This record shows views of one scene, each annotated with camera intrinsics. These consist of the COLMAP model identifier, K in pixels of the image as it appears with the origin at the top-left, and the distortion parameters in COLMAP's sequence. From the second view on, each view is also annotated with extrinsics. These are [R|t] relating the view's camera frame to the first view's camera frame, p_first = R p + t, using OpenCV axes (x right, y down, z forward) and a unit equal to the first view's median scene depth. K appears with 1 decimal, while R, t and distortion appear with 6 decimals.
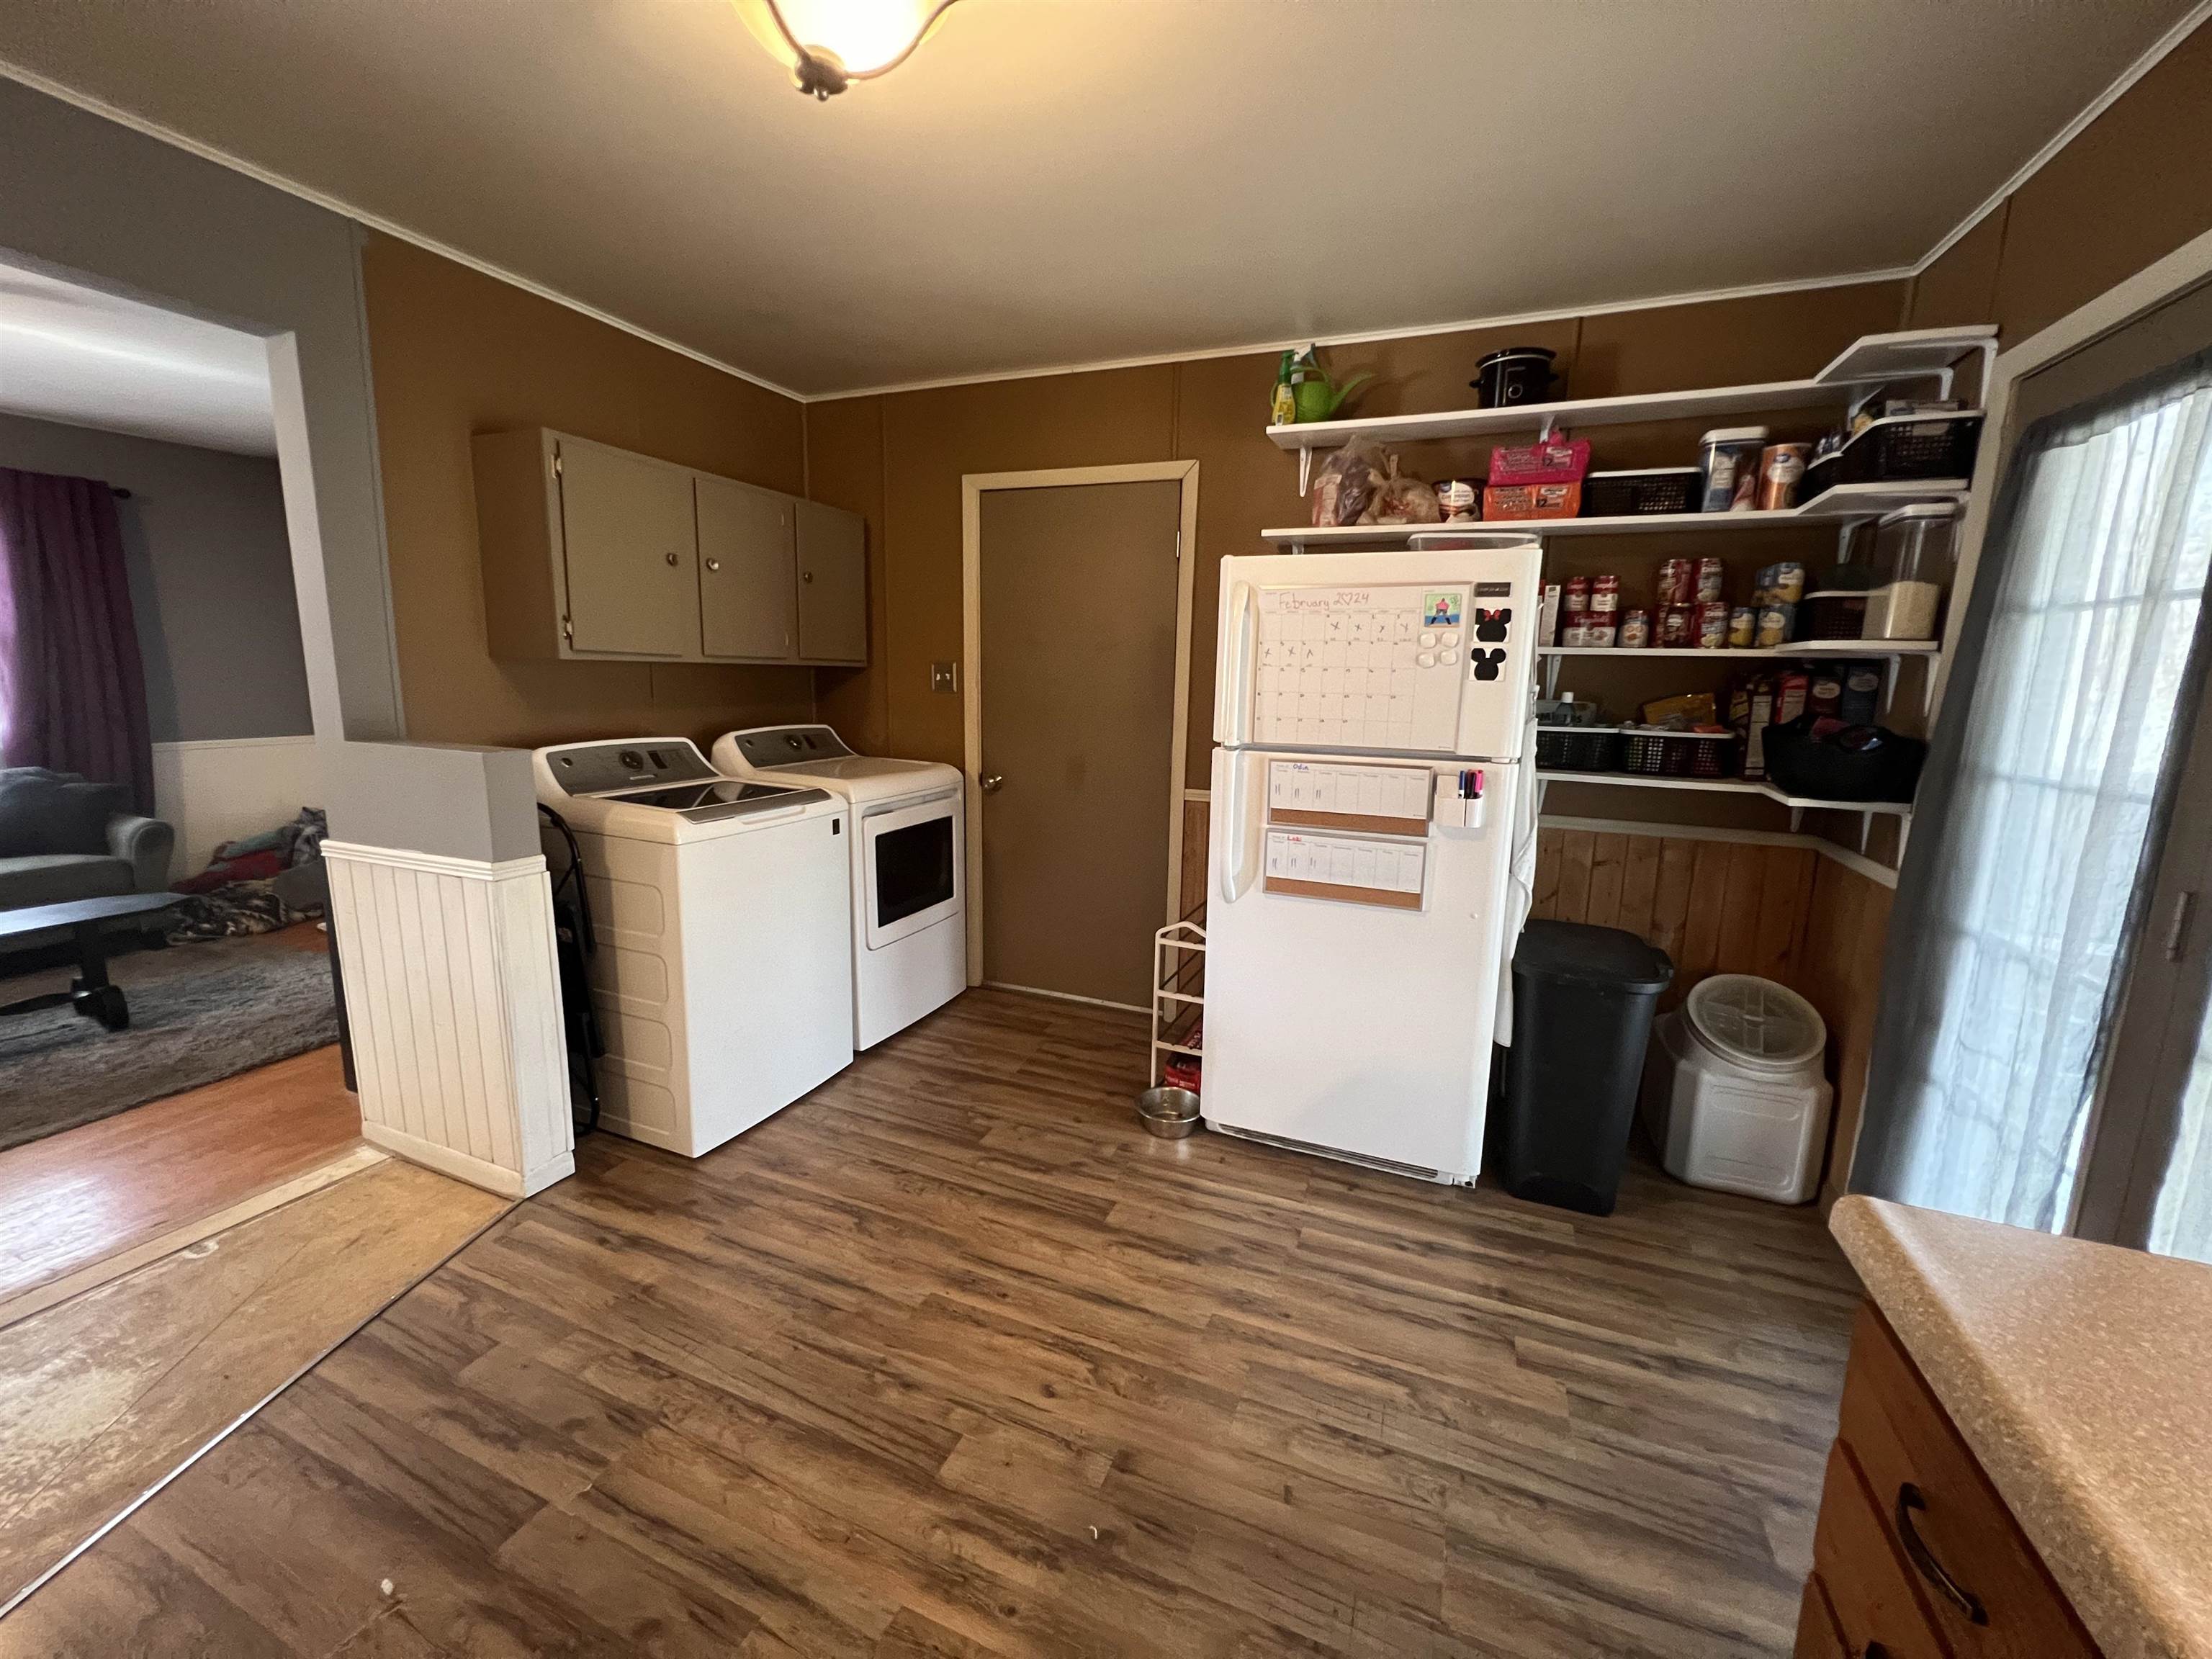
lens RADIAL K [[888.0, 0, 1103.0], [0, 888.0, 822.4], [0, 0, 1]] dist [0.000172, 0.000261]
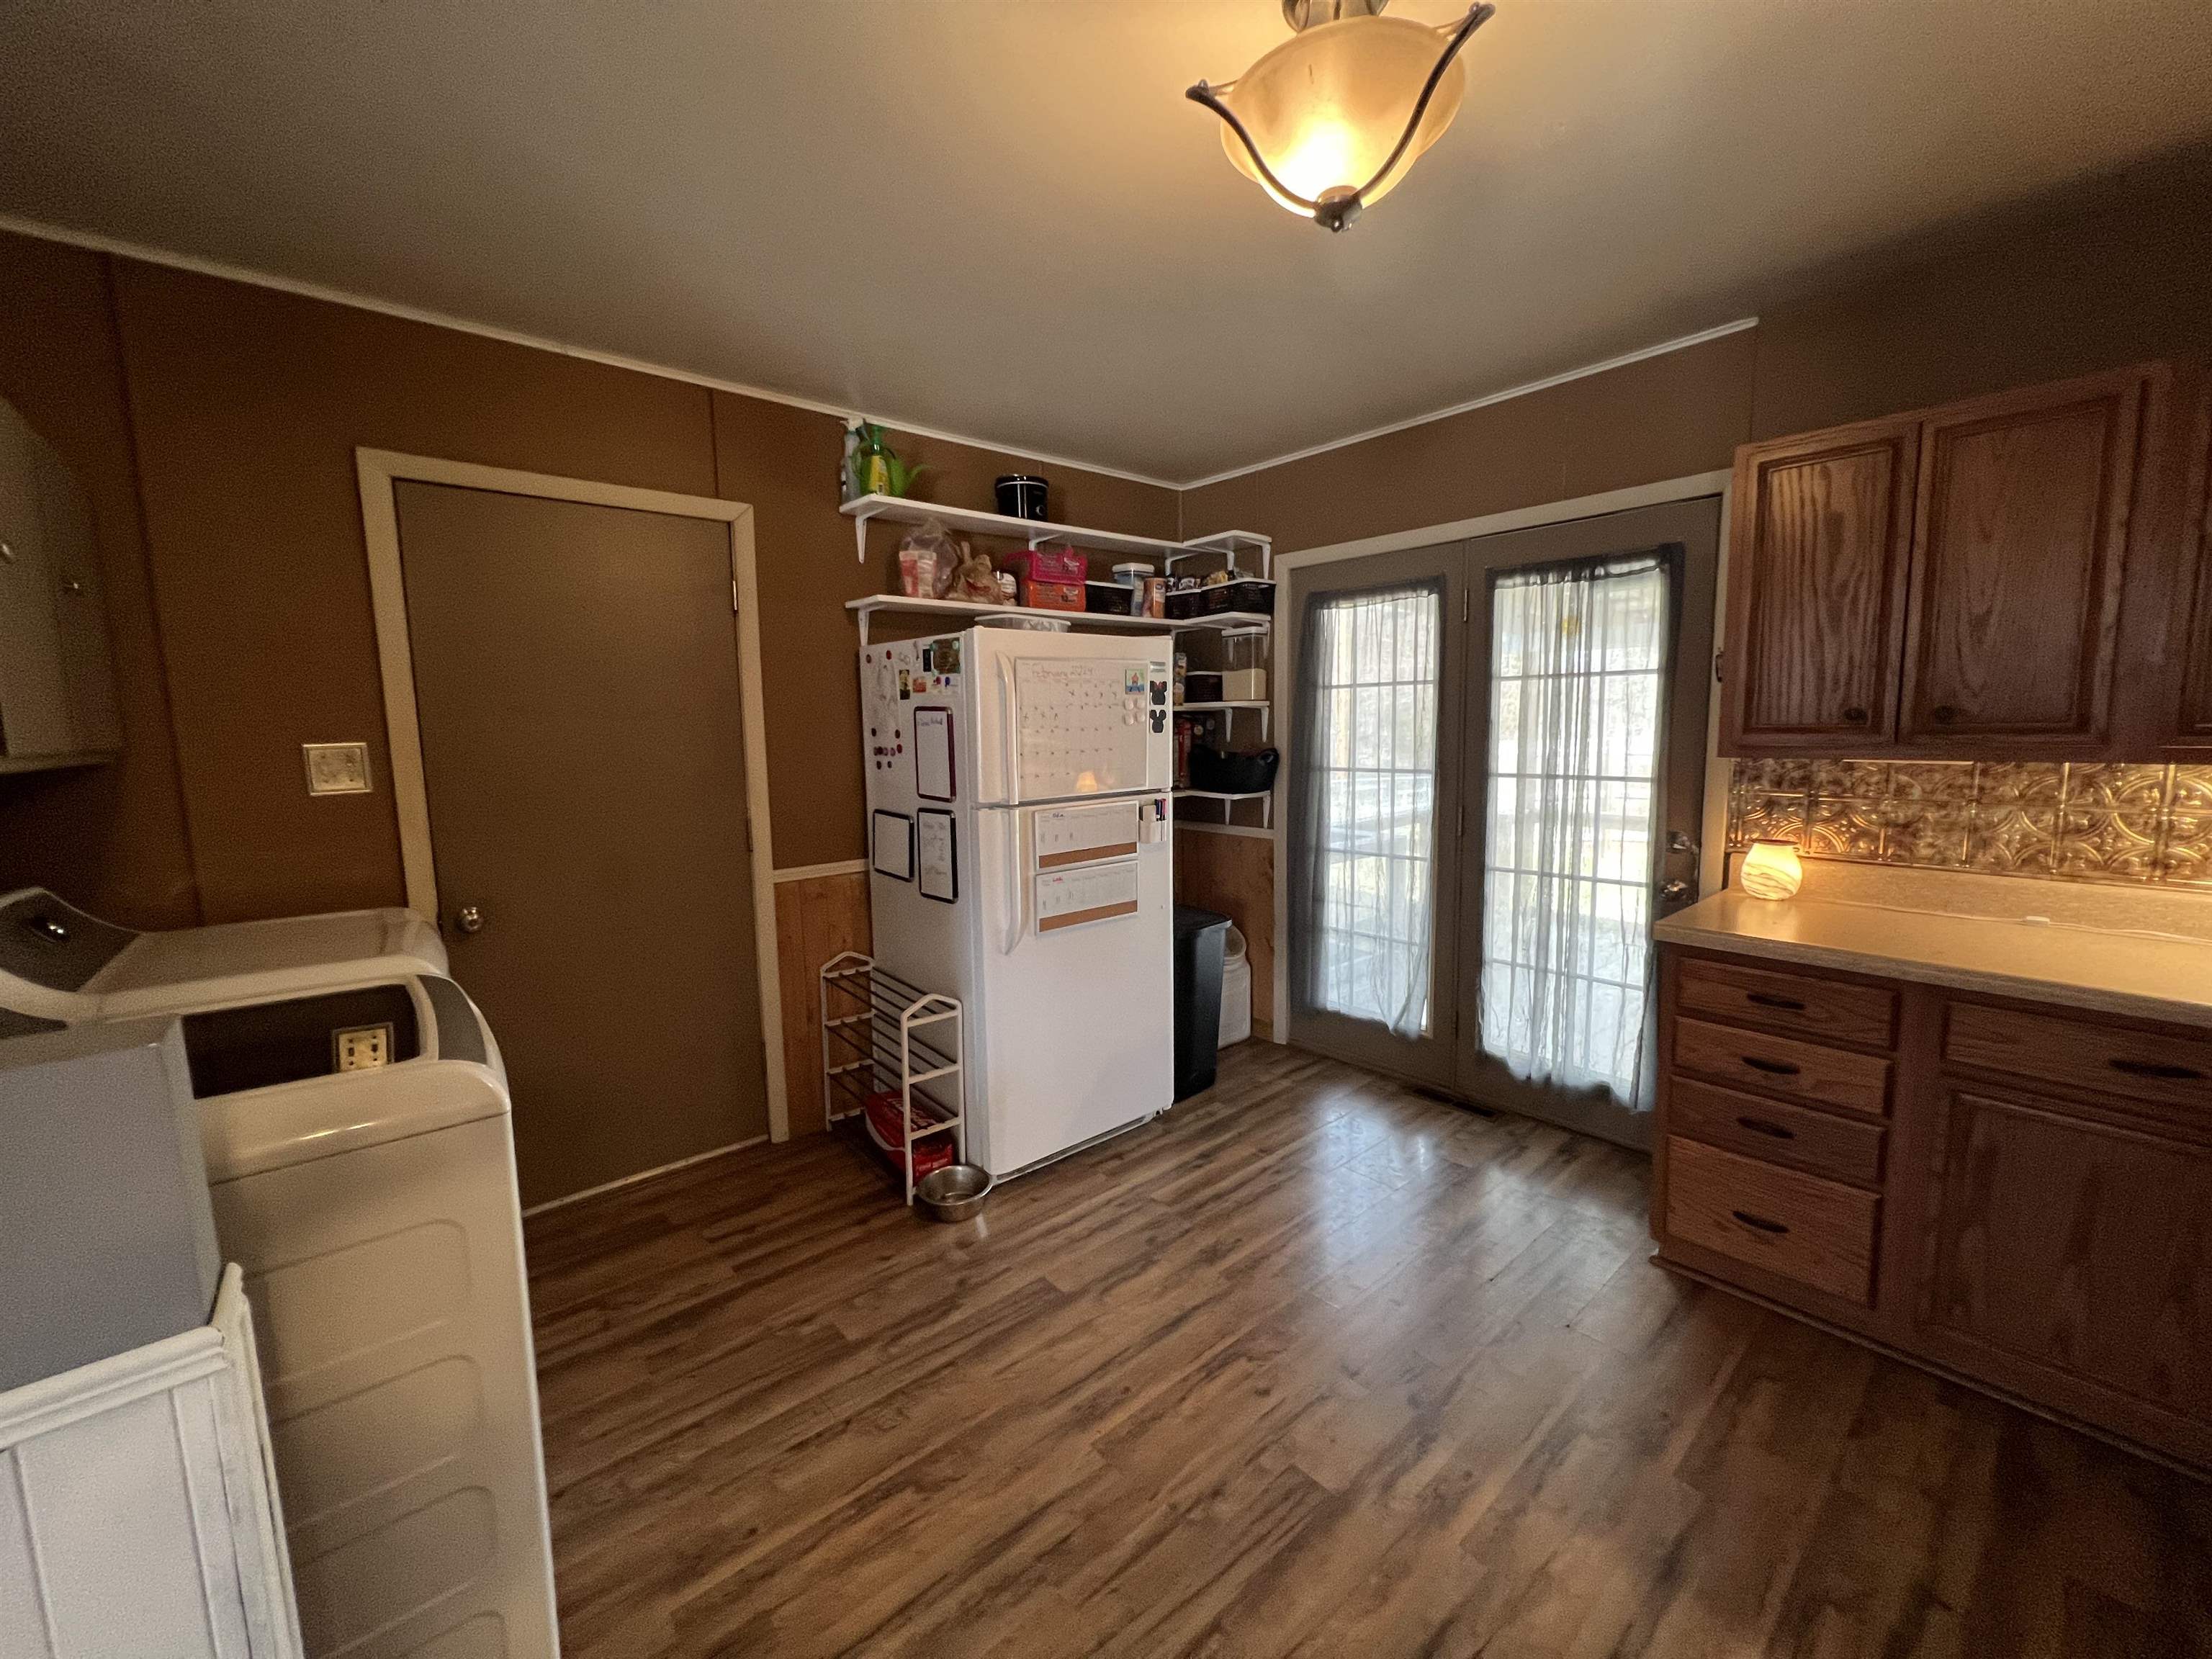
lens RADIAL K [[888.0, 0, 1100.3], [0, 888.0, 822.9], [0, 0, 1]] dist [0.000172, 0.000261]
pose [[0.445640, -0.133086, 0.885265, -0.757505], [0.179957, 0.982019, 0.057042, -0.107720], [-0.876938, 0.133889, 0.461576, 0.427034]]
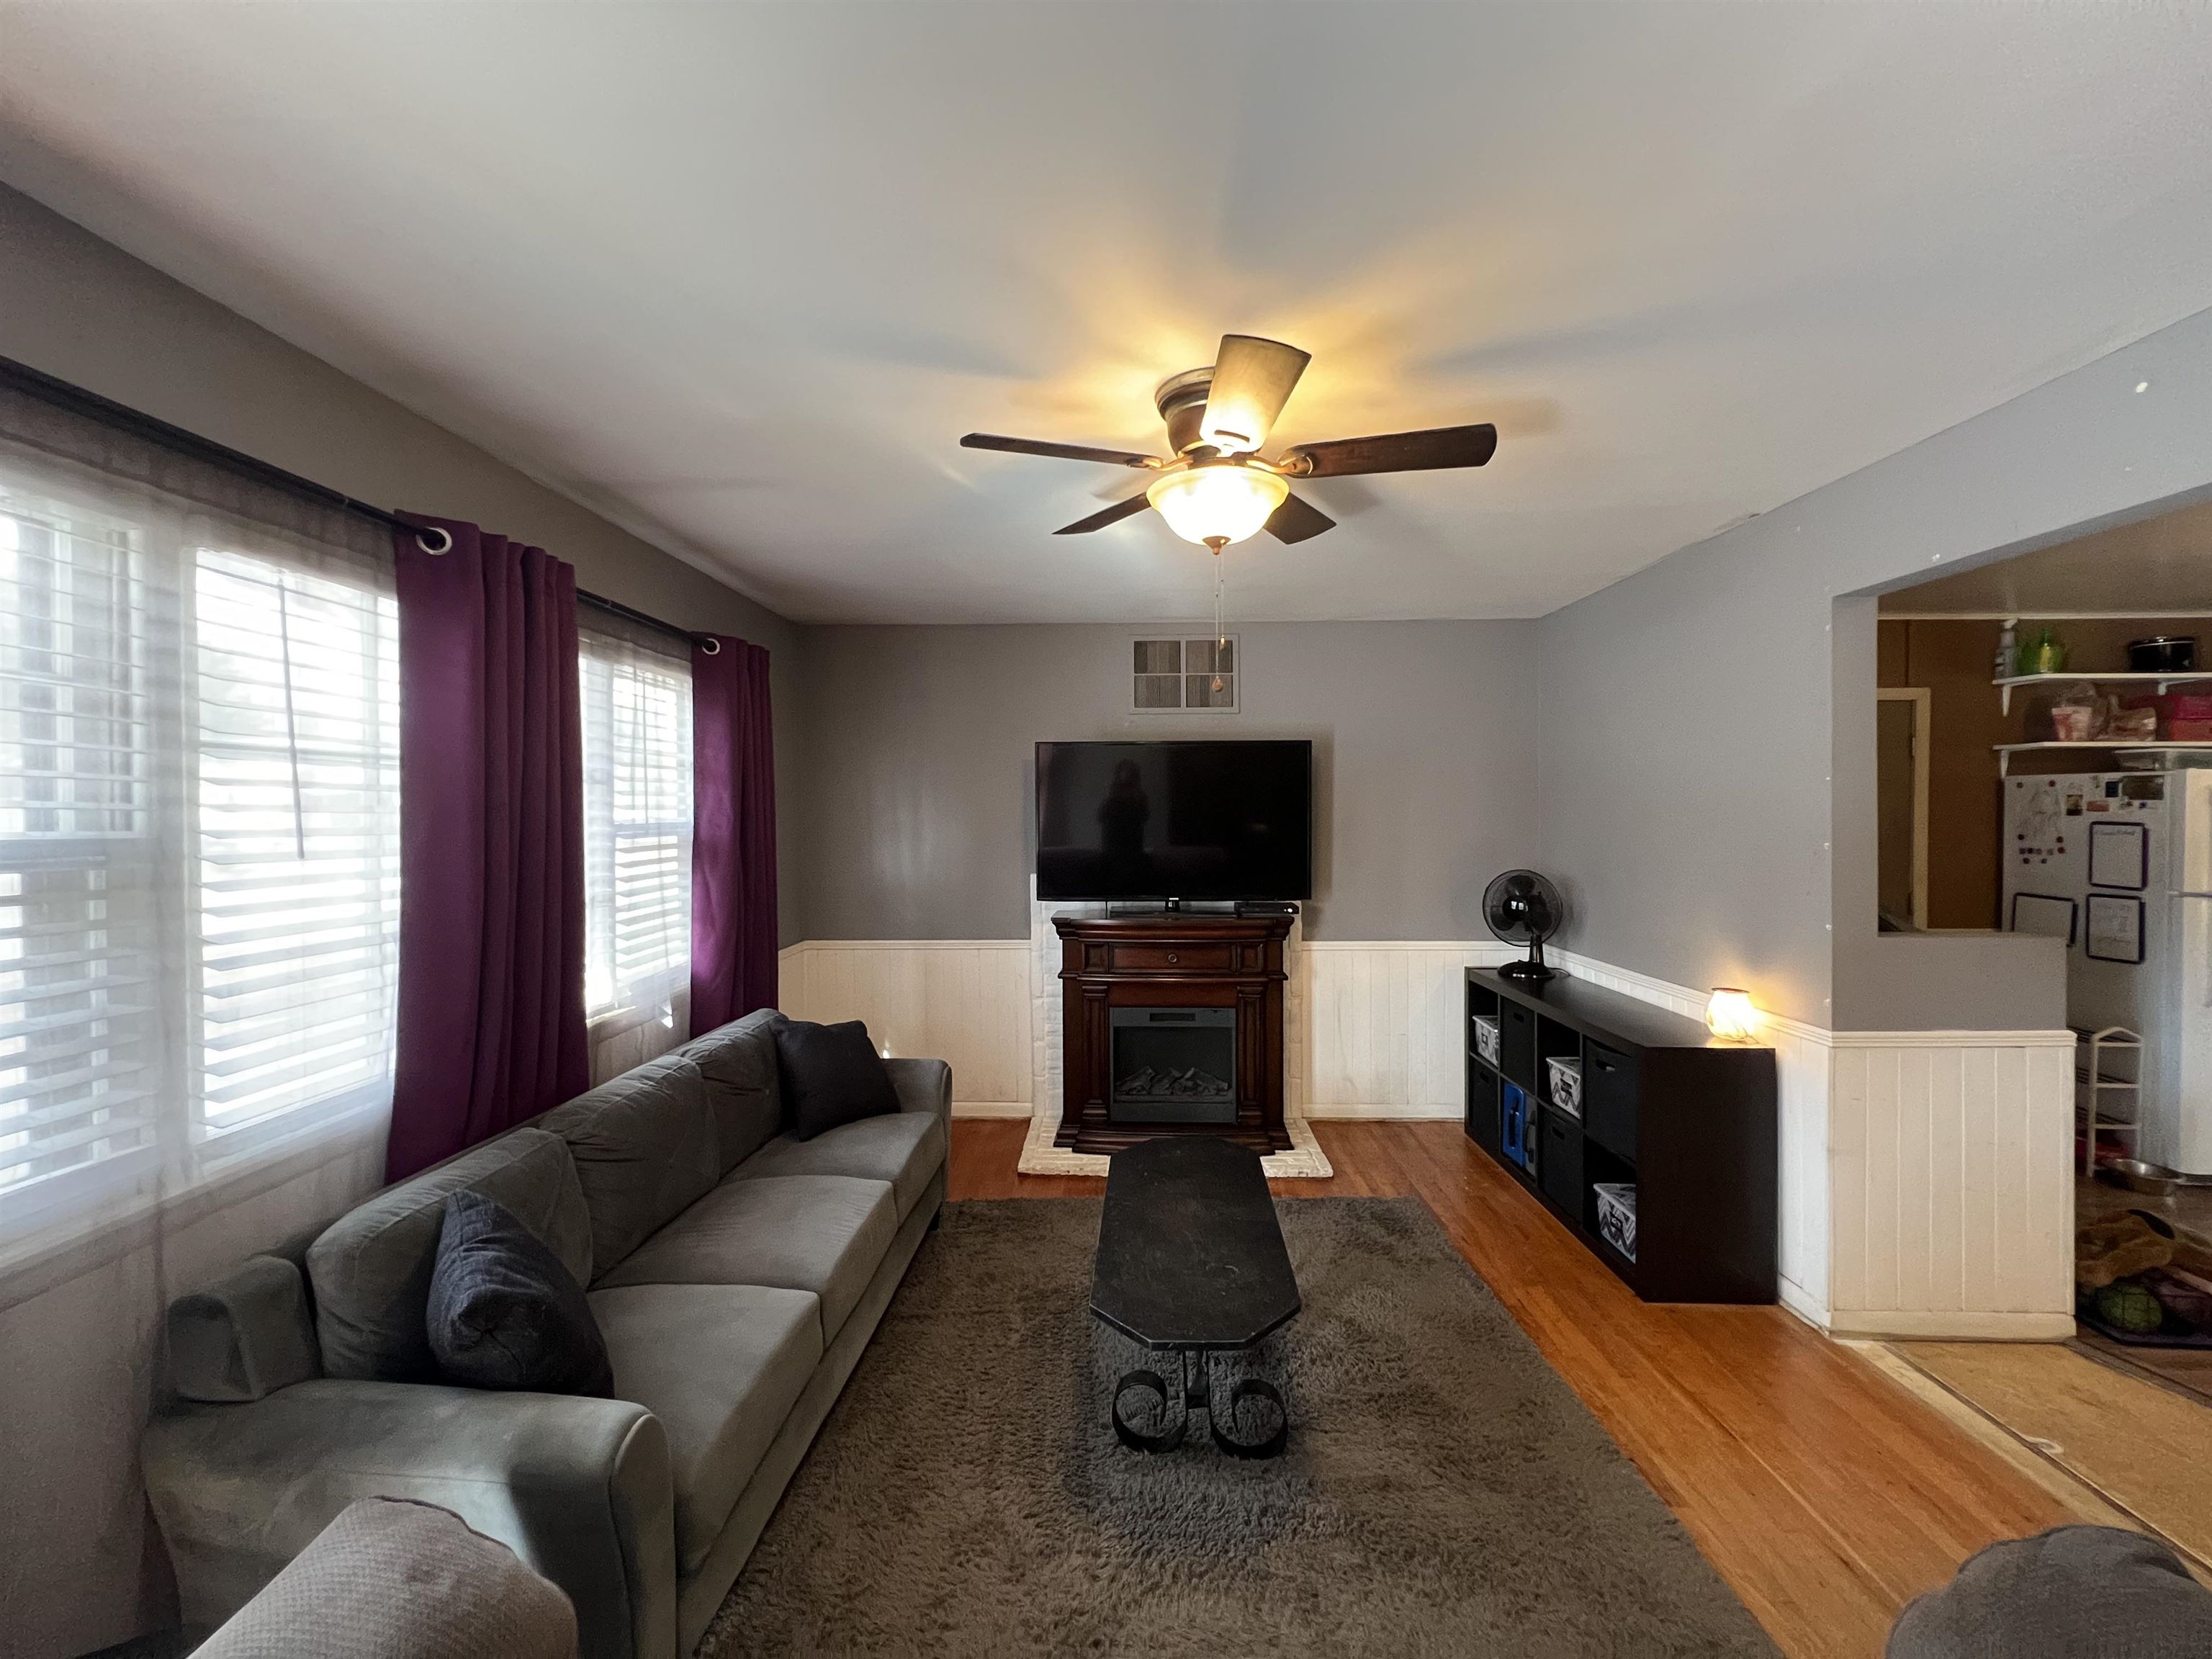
lens RADIAL K [[881.4, 0, 1100.1], [0, 881.4, 821.0], [0, 0, 1]] dist [-0.000312, 0.000357]
pose [[0.933772, -0.026538, 0.356883, -2.107651], [0.082308, 0.986438, -0.142004, -0.154480], [-0.348274, 0.161974, 0.923293, 0.290491]]
